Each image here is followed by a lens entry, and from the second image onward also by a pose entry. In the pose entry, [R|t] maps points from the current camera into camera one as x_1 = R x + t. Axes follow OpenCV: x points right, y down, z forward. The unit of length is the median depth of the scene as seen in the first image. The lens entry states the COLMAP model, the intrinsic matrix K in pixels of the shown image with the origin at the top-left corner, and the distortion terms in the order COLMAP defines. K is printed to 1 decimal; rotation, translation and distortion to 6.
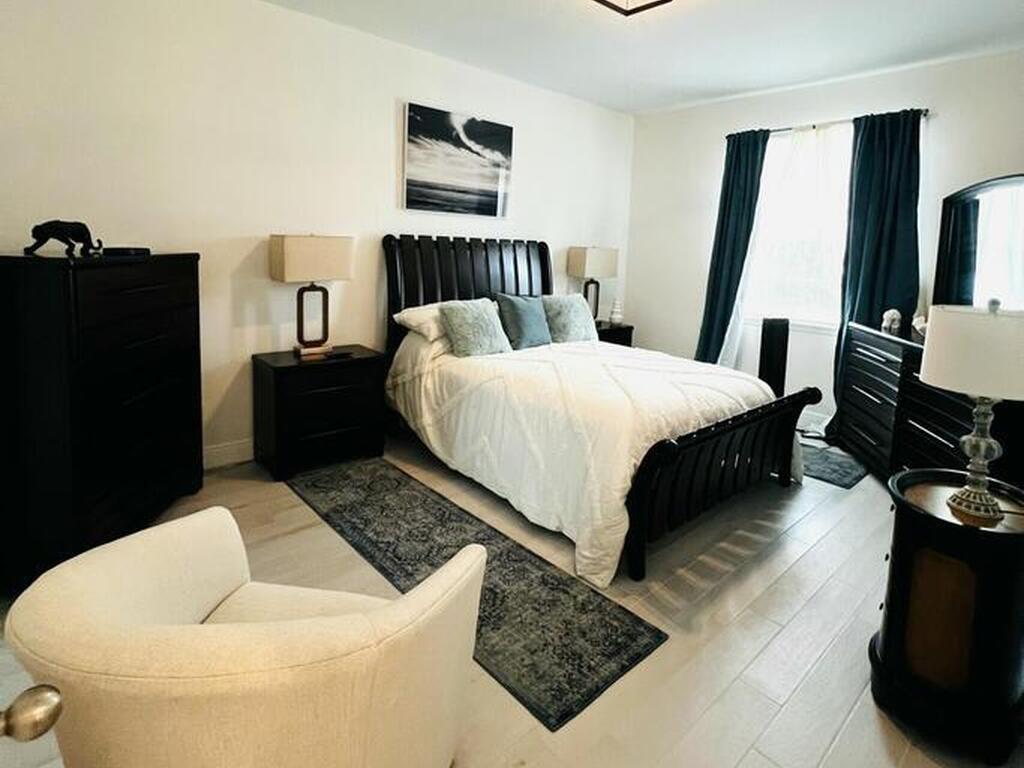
lens RADIAL K [[545.1, 0, 522.5], [0, 545.1, 303.7], [0, 0, 1]] dist [-0.004758, 0.001901]
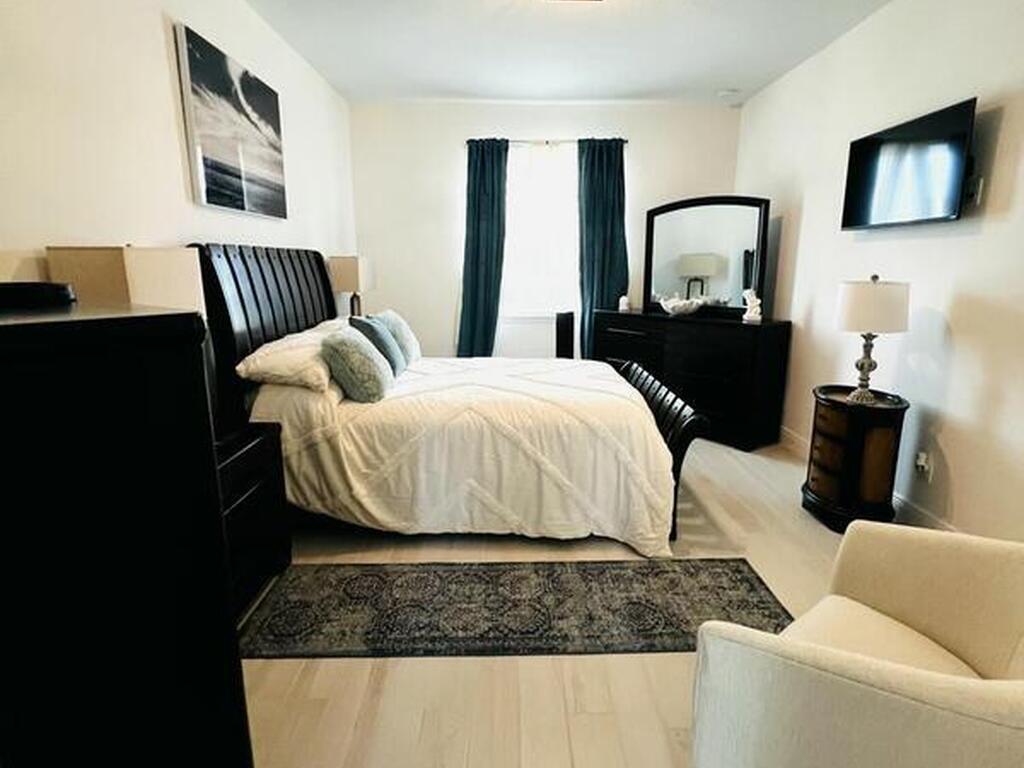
lens RADIAL K [[548.2, 0, 514.0], [0, 548.2, 383.0], [0, 0, 1]] dist [-0.003906, 0.000819]
pose [[0.660538, -0.197971, 0.724222, -0.582076], [0.105873, 0.979532, 0.171198, -0.044493], [-0.743291, -0.036407, 0.667977, 0.345511]]
